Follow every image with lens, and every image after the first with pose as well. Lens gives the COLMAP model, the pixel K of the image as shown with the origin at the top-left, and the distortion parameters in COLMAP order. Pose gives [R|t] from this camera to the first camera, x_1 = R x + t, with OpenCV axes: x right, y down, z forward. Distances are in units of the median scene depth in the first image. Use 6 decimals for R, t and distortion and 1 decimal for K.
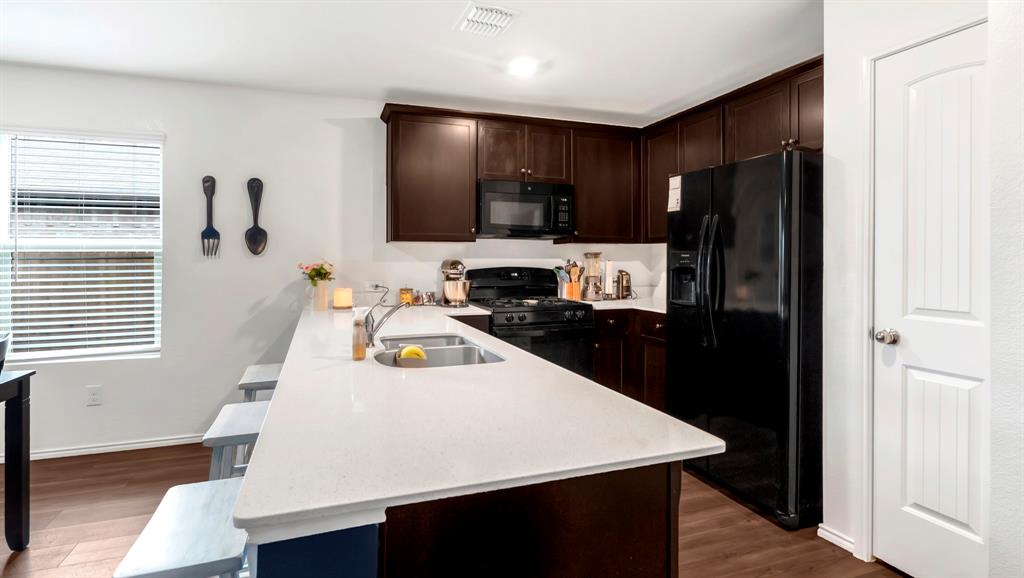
lens RADIAL K [[469.3, 0, 491.9], [0, 469.3, 256.5], [0, 0, 1]] dist [-0.008230, -0.000397]
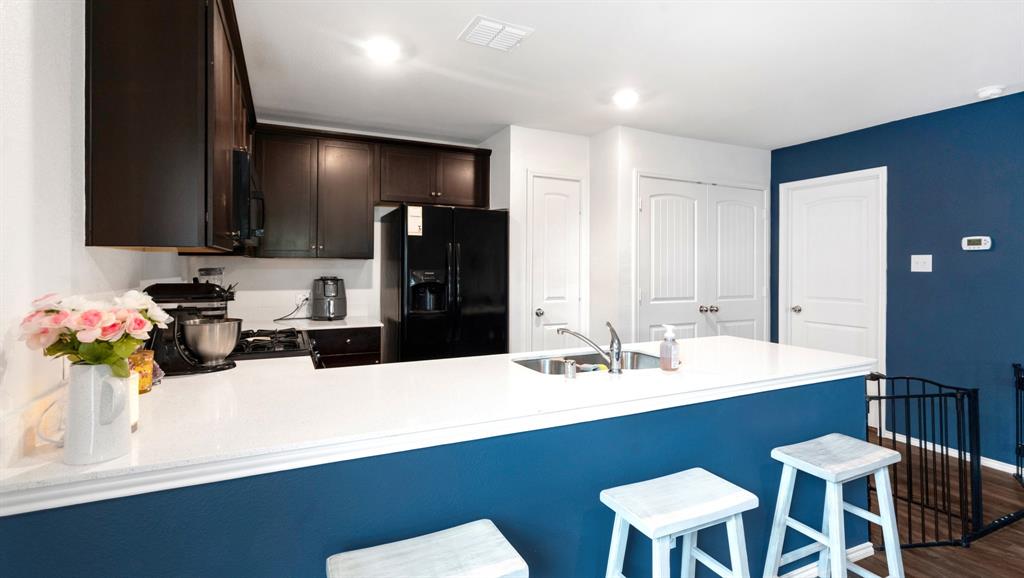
lens RADIAL K [[467.8, 0, 502.0], [0, 467.8, 265.1], [0, 0, 1]] dist [-0.011871, 0.003187]
pose [[-0.102346, 0.005518, 0.994734, -0.664949], [-0.011575, 0.999910, -0.006738, -0.014076], [-0.994682, -0.012204, -0.102273, 0.731804]]
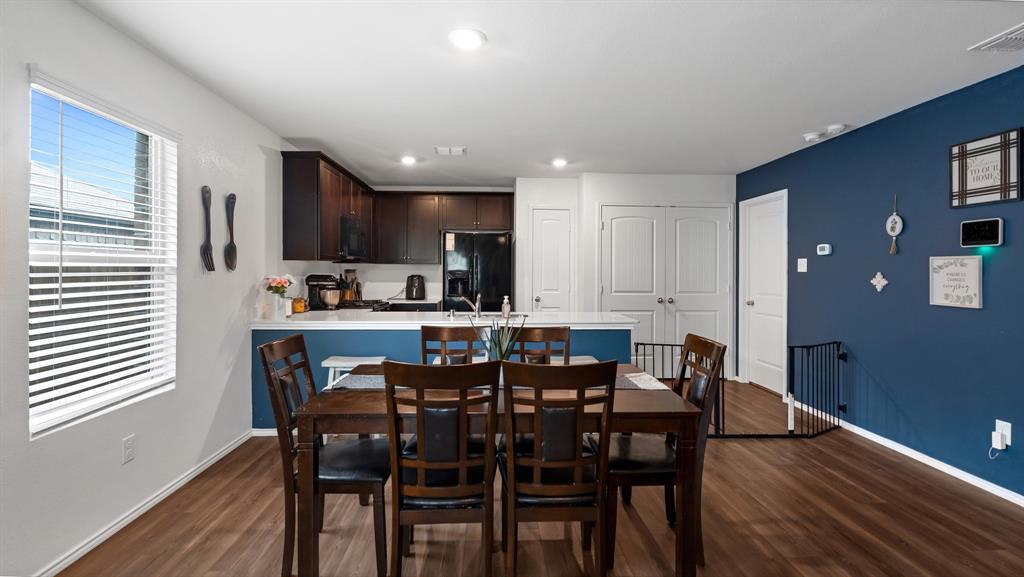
lens RADIAL K [[469.3, 0, 503.0], [0, 469.3, 273.4], [0, 0, 1]] dist [-0.008230, -0.000397]
pose [[0.295648, -0.000566, 0.955297, -1.220031], [-0.012333, 0.999914, 0.004409, -0.008338], [-0.955217, -0.013085, 0.295616, 0.144231]]
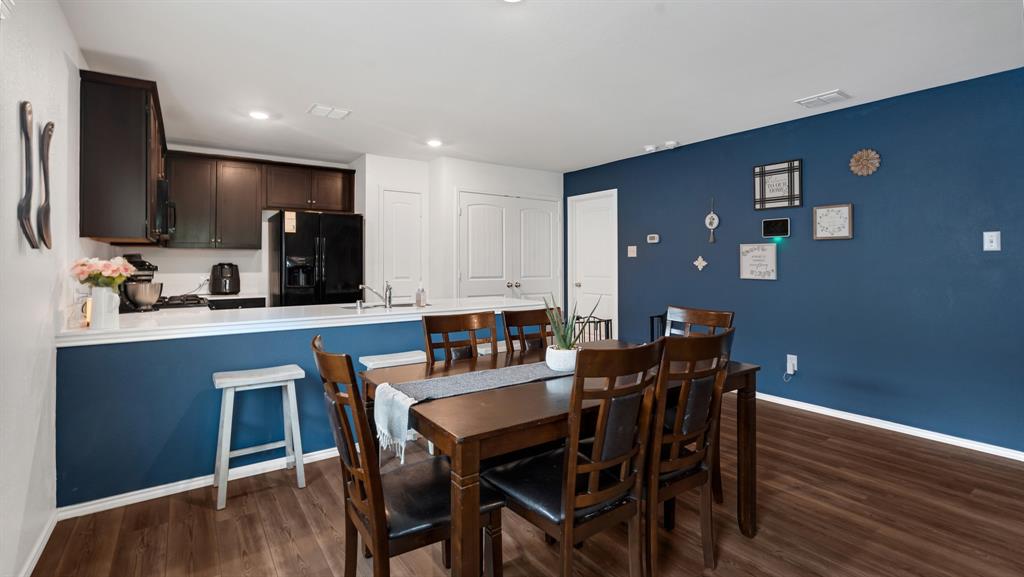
lens RADIAL K [[467.8, 0, 502.9], [0, 467.8, 256.8], [0, 0, 1]] dist [-0.011871, 0.003187]
pose [[-0.259778, 0.015999, 0.965536, -1.165145], [-0.005327, 0.999824, -0.018001, 0.013304], [-0.965654, -0.009819, -0.259647, 0.565243]]
